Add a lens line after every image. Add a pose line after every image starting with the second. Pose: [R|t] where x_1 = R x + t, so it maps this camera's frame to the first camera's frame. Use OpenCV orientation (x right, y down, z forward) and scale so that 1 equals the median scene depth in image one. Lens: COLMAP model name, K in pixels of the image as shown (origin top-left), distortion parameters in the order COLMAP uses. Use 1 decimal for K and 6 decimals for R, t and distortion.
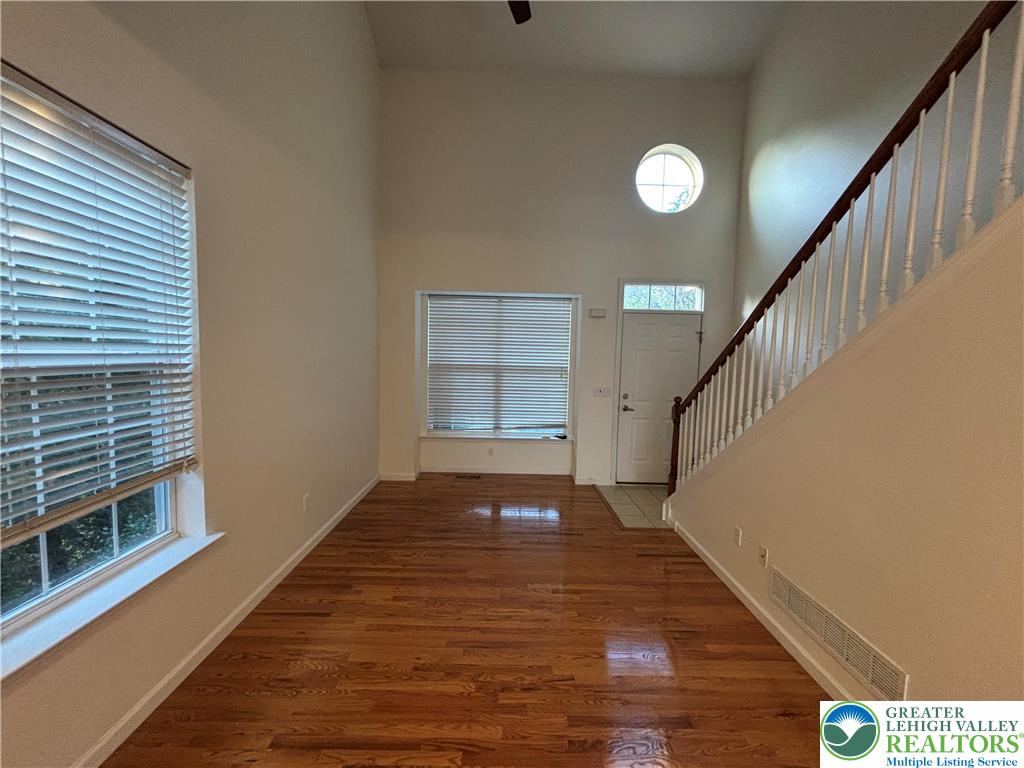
lens RADIAL K [[417.3, 0, 510.5], [0, 417.3, 382.2], [0, 0, 1]] dist [0.002745, -0.000637]
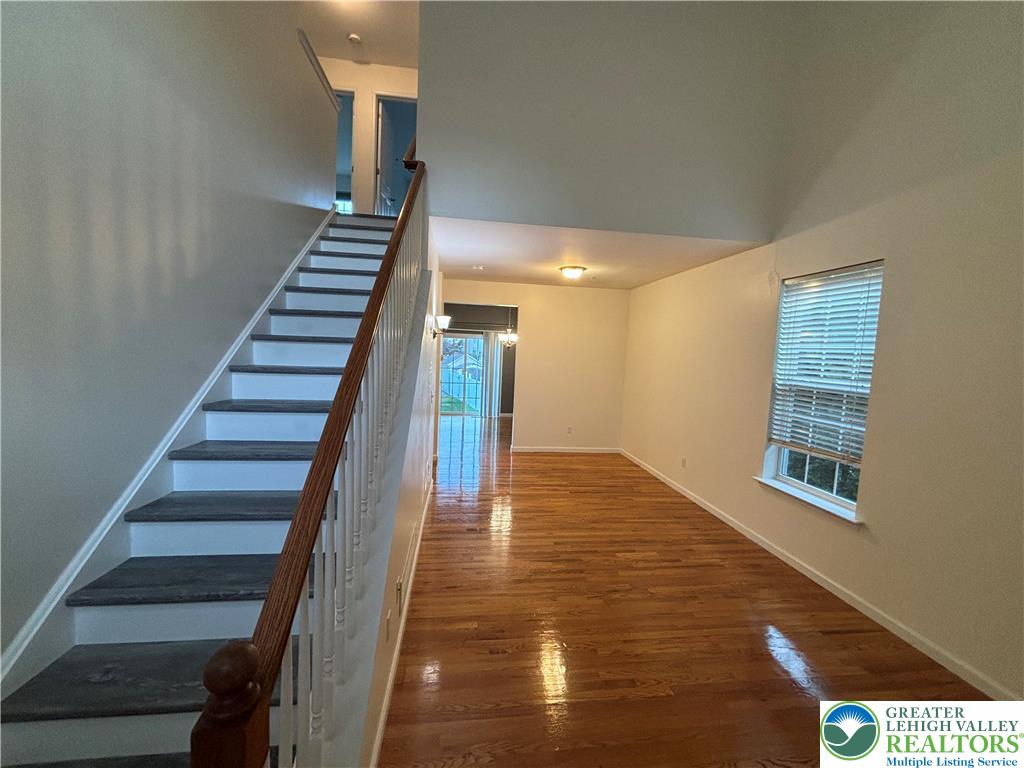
lens RADIAL K [[417.3, 0, 506.8], [0, 417.3, 385.6], [0, 0, 1]] dist [0.002745, -0.000637]
pose [[-0.992268, -0.060171, -0.108551, 0.754133], [-0.076618, 0.985041, 0.154349, -0.241302], [0.097640, 0.161473, -0.982035, 2.732906]]
